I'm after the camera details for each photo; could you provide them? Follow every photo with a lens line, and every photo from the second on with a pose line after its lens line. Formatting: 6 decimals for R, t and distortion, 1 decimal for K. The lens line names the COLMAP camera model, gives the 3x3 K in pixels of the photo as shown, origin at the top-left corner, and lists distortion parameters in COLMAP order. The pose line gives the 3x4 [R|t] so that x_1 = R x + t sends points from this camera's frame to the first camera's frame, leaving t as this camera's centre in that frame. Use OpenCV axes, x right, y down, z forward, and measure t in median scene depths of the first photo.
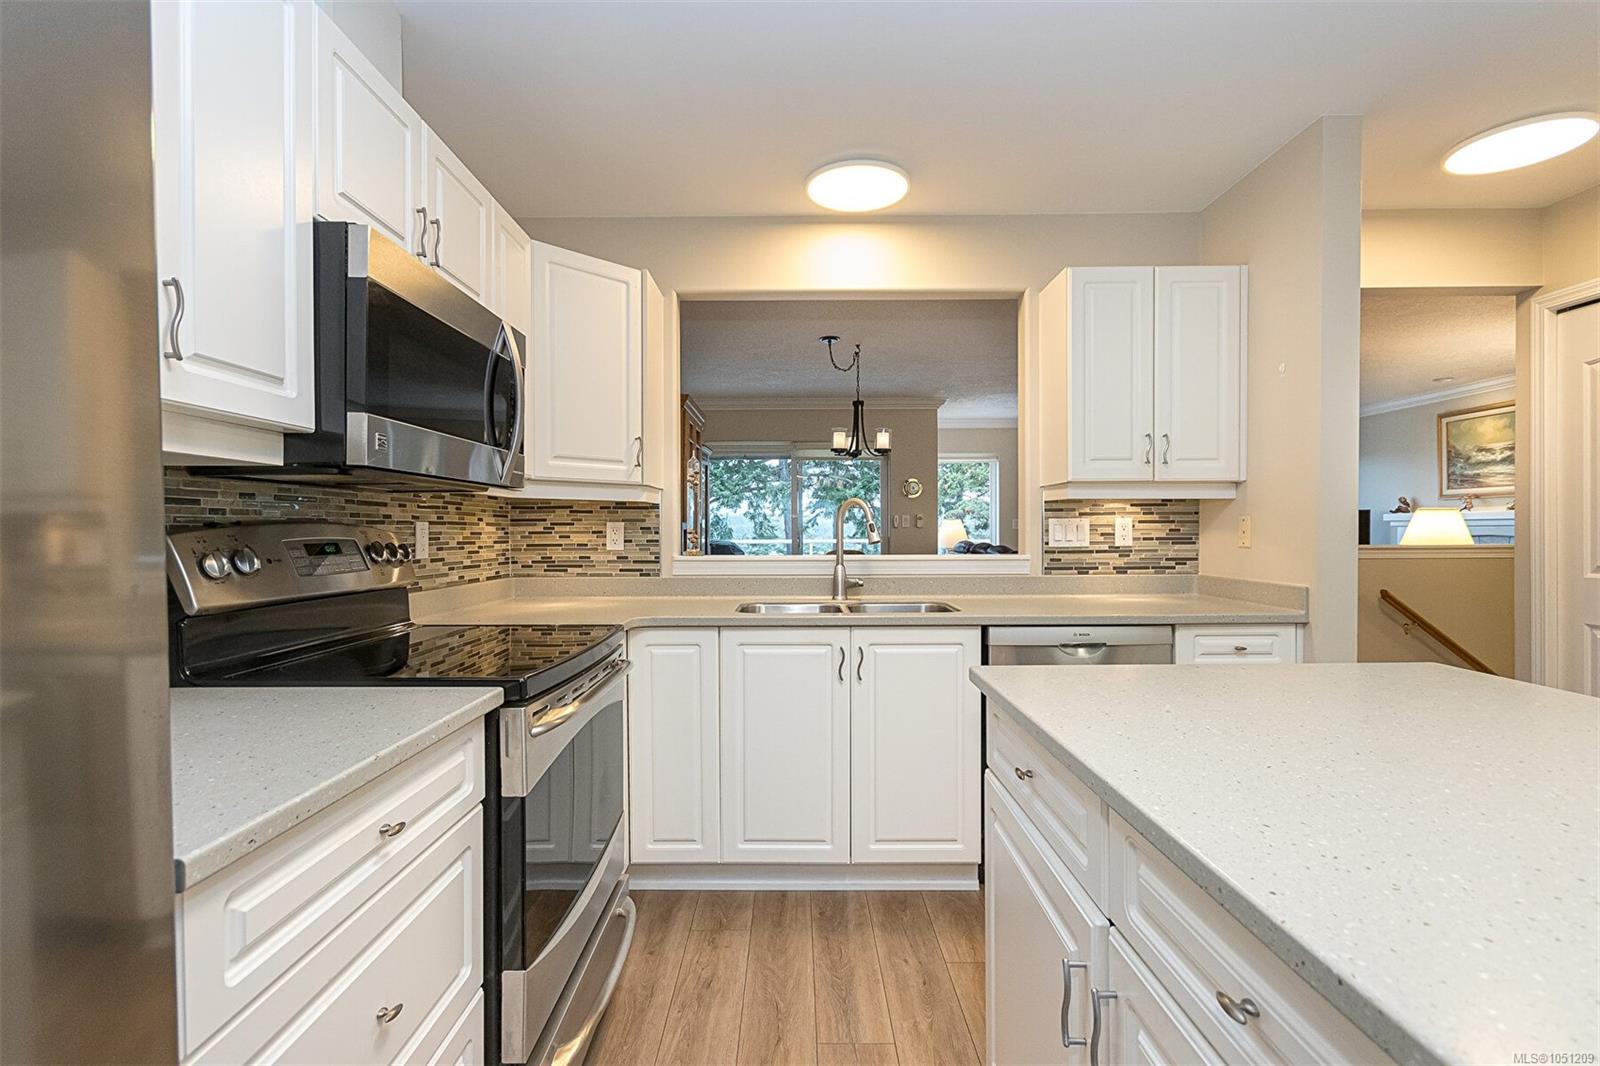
lens RADIAL K [[757.7, 0, 773.9], [0, 757.7, 535.9], [0, 0, 1]] dist [-0.000774, 0.000006]
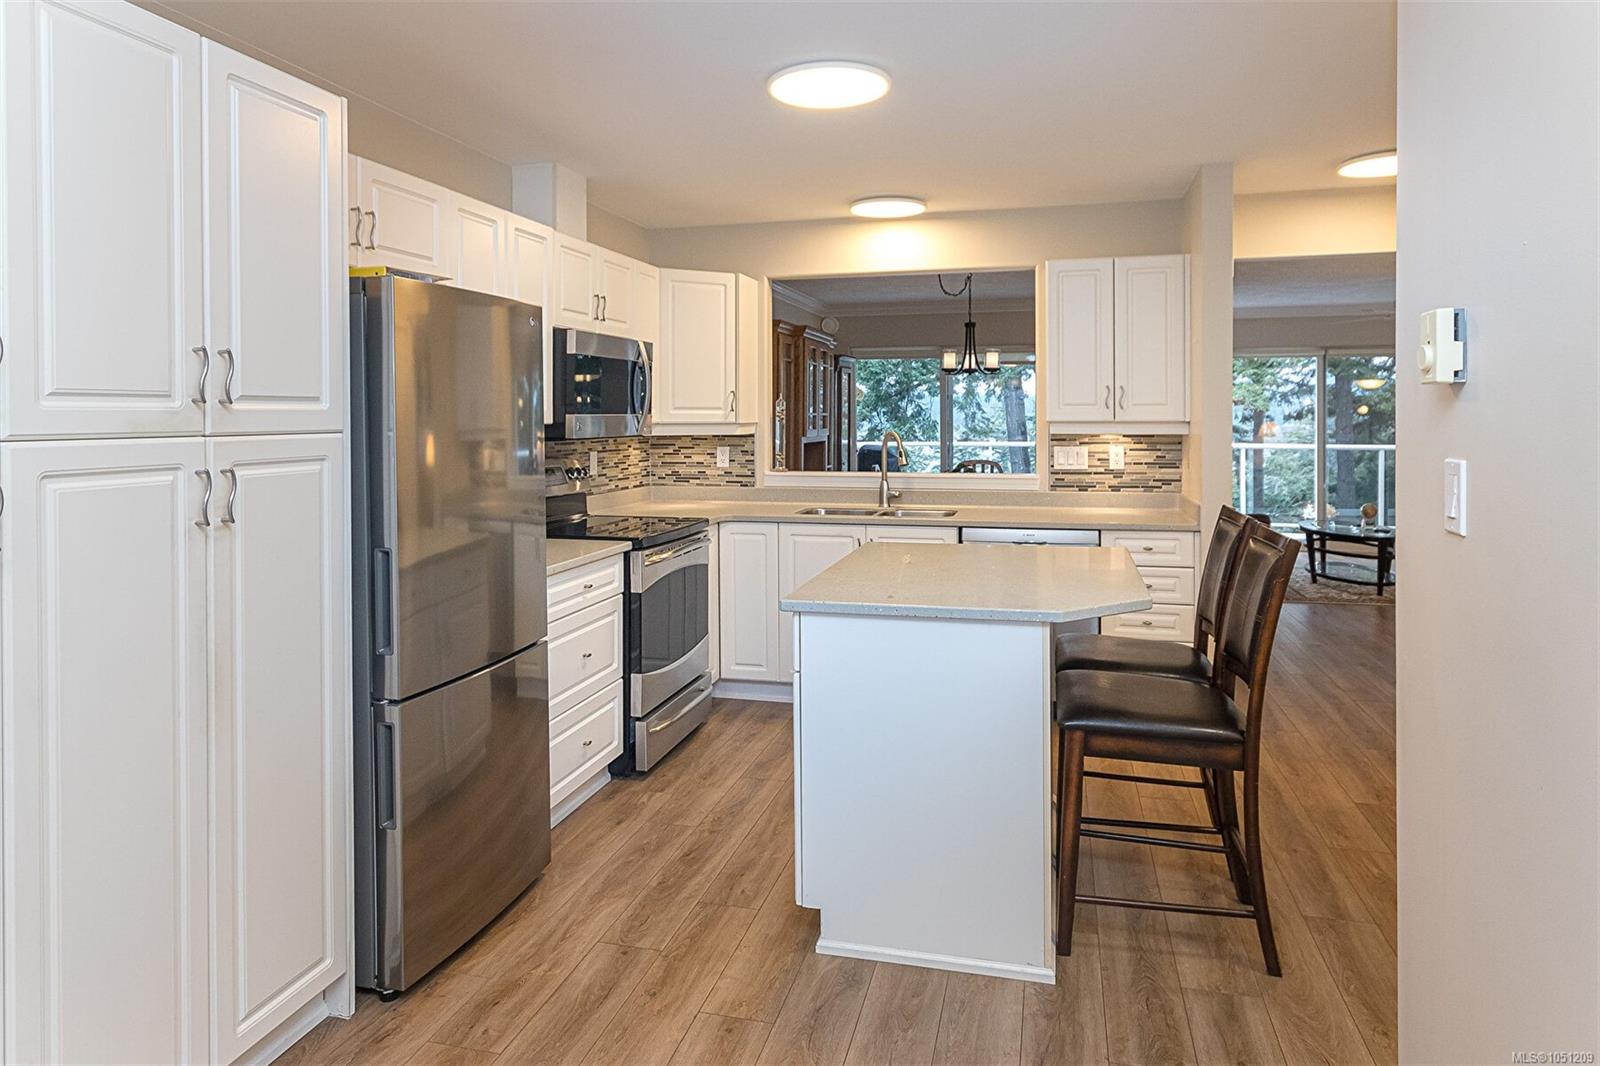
lens RADIAL K [[1033.6, 0, 802.1], [0, 1033.6, 424.6], [0, 0, 1]] dist [0.001074, 0.000020]
pose [[0.975500, 0.005061, -0.219941, 0.338651], [-0.004328, 0.999983, 0.003815, -0.065355], [0.219956, -0.002769, 0.975506, -0.785489]]
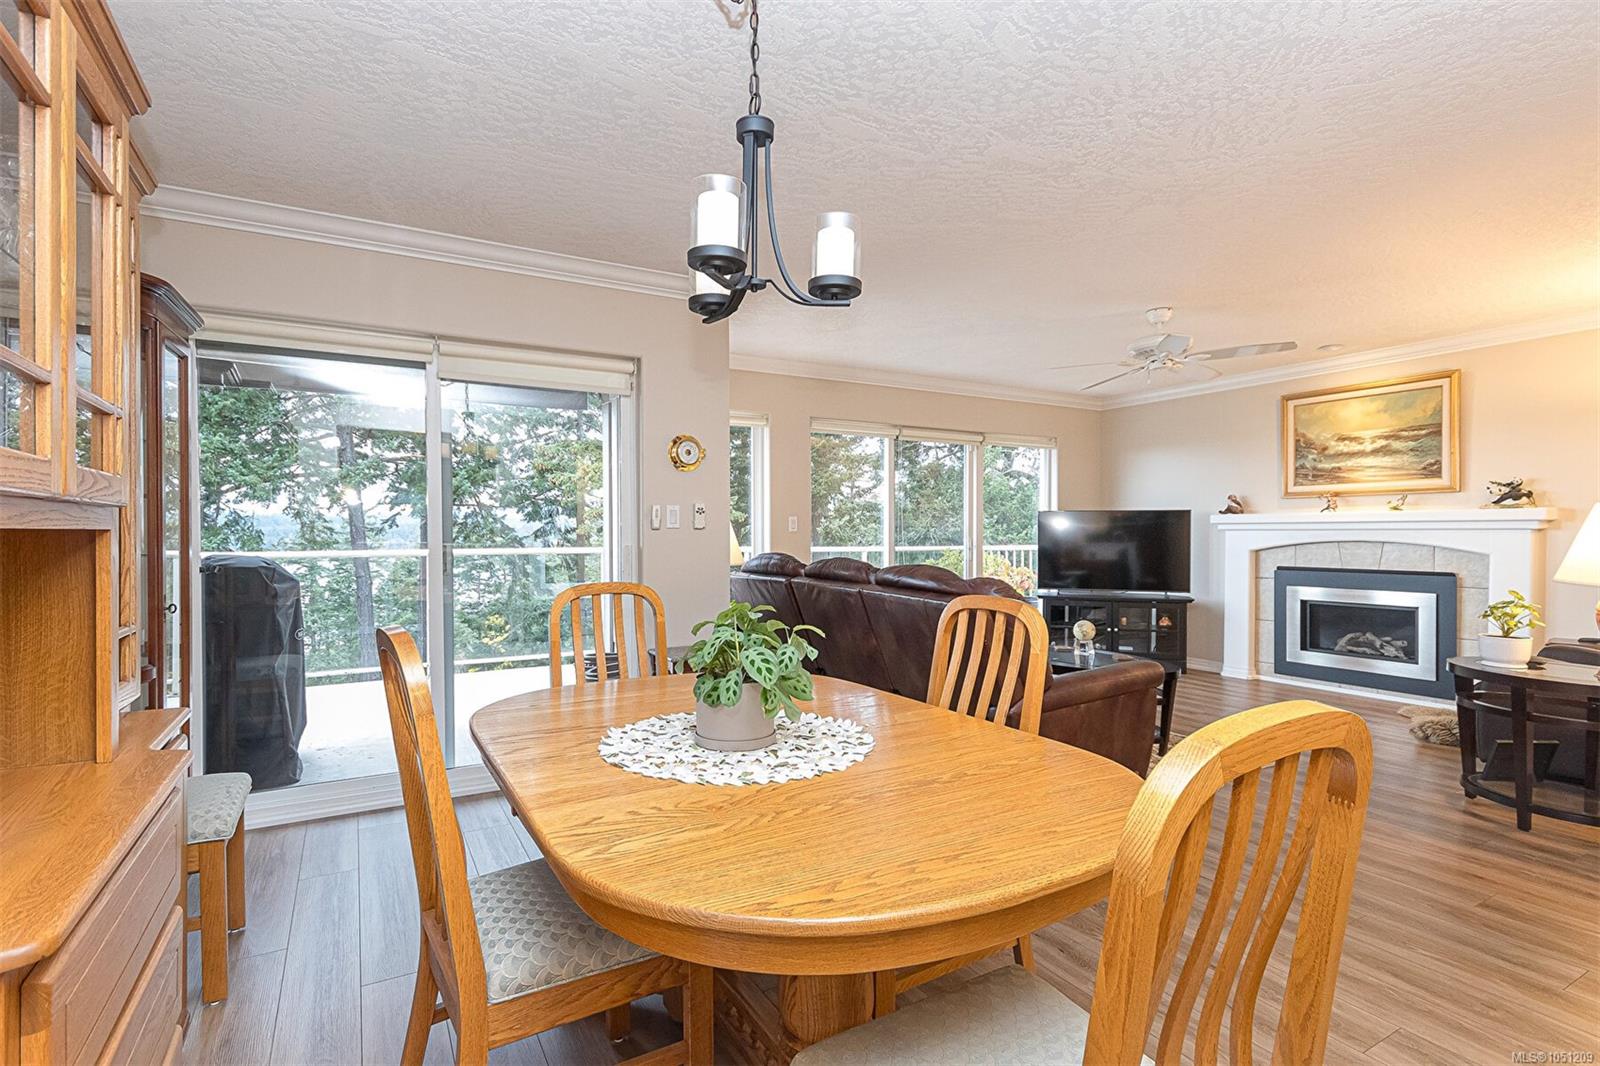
lens RADIAL K [[757.7, 0, 773.9], [0, 757.7, 535.9], [0, 0, 1]] dist [-0.000774, 0.000006]
pose [[0.858134, 0.000087, 0.513426, -0.067443], [0.002304, 0.999989, -0.004020, -0.009180], [-0.513421, 0.004633, 0.858124, 1.230657]]
